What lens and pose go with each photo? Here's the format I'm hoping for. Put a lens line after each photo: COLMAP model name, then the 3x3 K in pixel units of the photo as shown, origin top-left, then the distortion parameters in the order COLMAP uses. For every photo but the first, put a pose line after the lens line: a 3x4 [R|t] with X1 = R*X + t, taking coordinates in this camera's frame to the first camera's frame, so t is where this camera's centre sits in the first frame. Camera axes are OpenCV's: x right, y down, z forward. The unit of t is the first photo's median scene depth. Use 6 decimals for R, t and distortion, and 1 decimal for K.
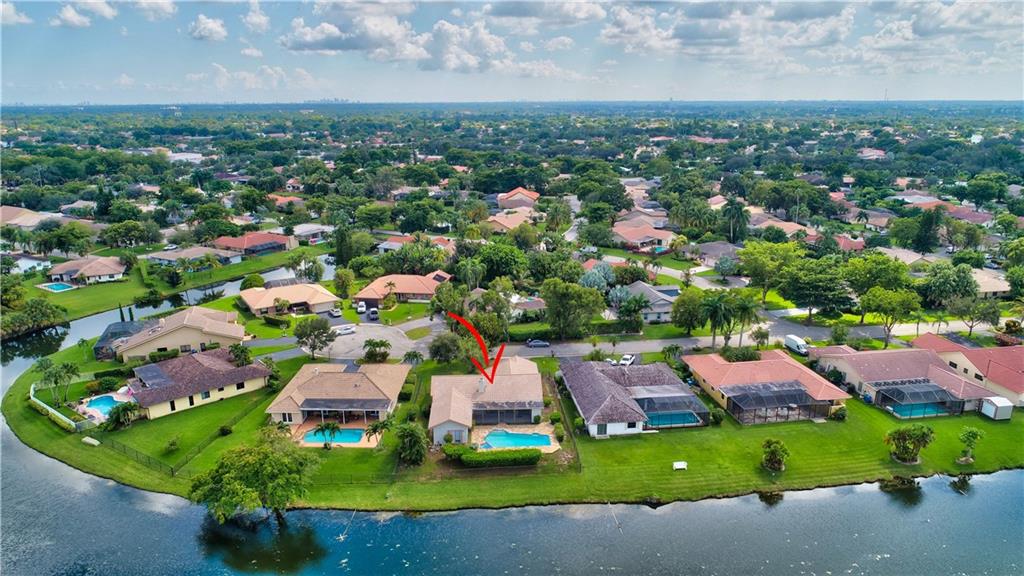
lens RADIAL K [[685.9, 0, 511.4], [0, 685.9, 287.4], [0, 0, 1]] dist [-0.004323, 0.000365]
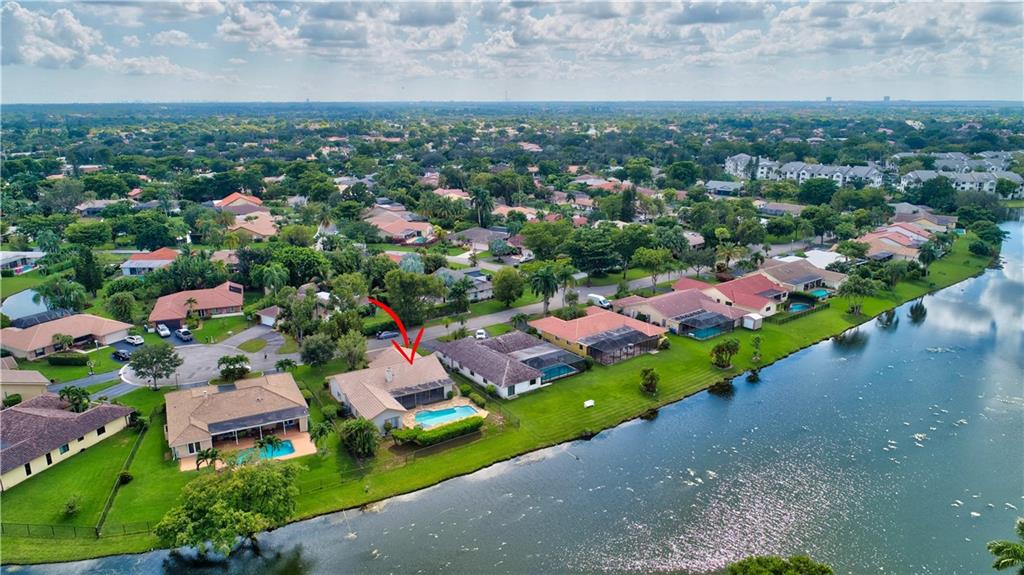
lens RADIAL K [[685.9, 0, 509.3], [0, 685.9, 289.7], [0, 0, 1]] dist [-0.004323, 0.000365]
pose [[0.876581, -0.126222, 0.464407, -0.242440], [0.125385, 0.991565, 0.032831, 0.003828], [-0.464634, 0.029450, 0.885013, 0.001526]]
